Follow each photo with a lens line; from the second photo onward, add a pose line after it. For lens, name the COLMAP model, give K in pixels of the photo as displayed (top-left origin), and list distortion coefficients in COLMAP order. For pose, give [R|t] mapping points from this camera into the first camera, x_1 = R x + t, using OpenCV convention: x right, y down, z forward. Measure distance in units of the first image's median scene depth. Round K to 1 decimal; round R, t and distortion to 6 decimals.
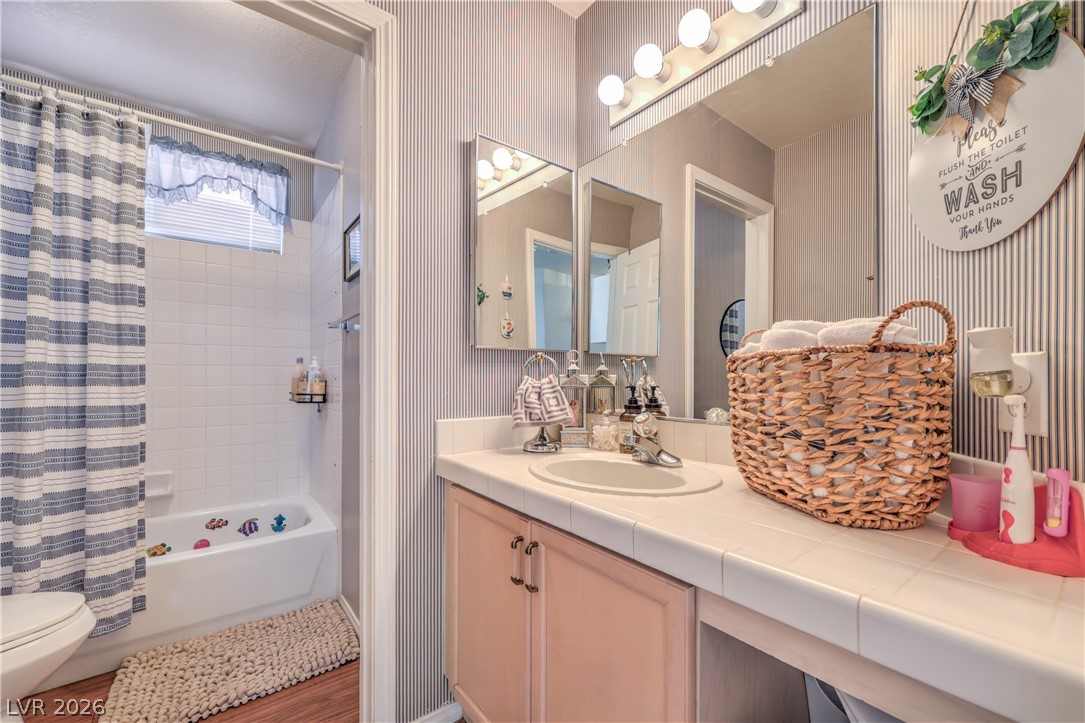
lens RADIAL K [[446.4, 0, 539.1], [0, 446.4, 376.7], [0, 0, 1]] dist [0.001891, 0.000219]
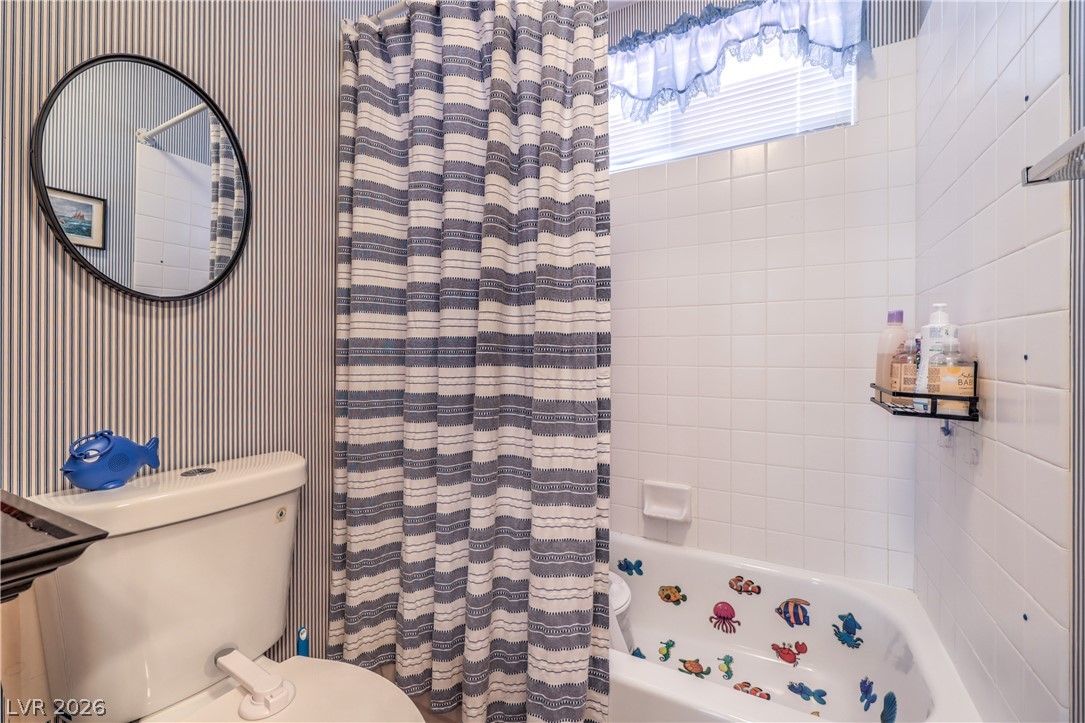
lens RADIAL K [[446.4, 0, 539.4], [0, 446.4, 353.8], [0, 0, 1]] dist [0.001891, 0.000219]
pose [[0.426111, -0.000008, -0.904671, -0.286646], [0.002264, 0.999997, 0.001058, 0.000303], [0.904668, -0.002499, 0.426110, 0.491367]]
